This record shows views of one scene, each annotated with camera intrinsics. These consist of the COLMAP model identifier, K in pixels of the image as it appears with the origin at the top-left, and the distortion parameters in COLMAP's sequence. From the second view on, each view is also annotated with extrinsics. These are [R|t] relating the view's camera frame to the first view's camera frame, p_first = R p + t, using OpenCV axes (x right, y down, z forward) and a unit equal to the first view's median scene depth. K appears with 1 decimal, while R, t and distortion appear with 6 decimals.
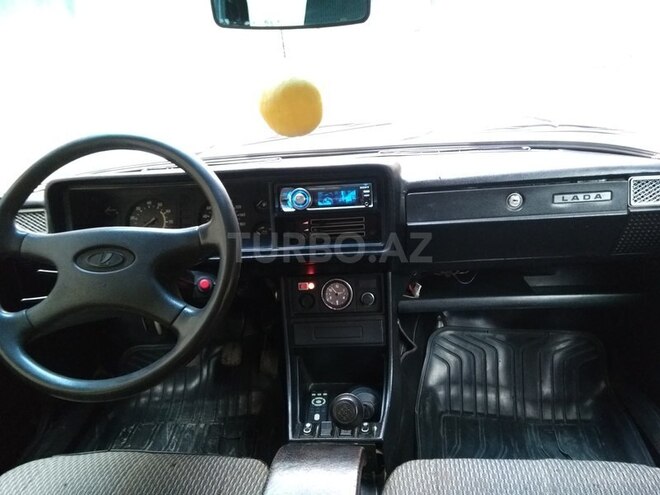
lens RADIAL K [[510.7, 0, 330.0], [0, 510.7, 247.5], [0, 0, 1]] dist [0.075137, -0.122978]
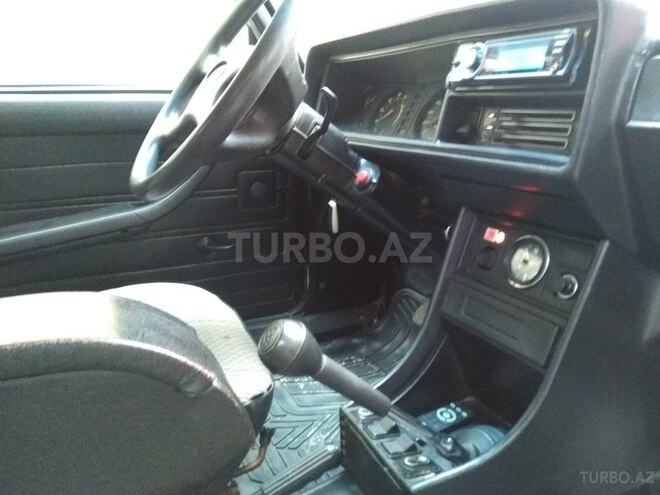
lens RADIAL K [[510.7, 0, 330.0], [0, 510.7, 247.5], [0, 0, 1]] dist [0.075137, -0.122978]
pose [[0.502219, 0.301529, -0.810467, 0.374951], [-0.358747, 0.925428, 0.121996, 0.085632], [0.786815, 0.229484, 0.572940, 0.492835]]
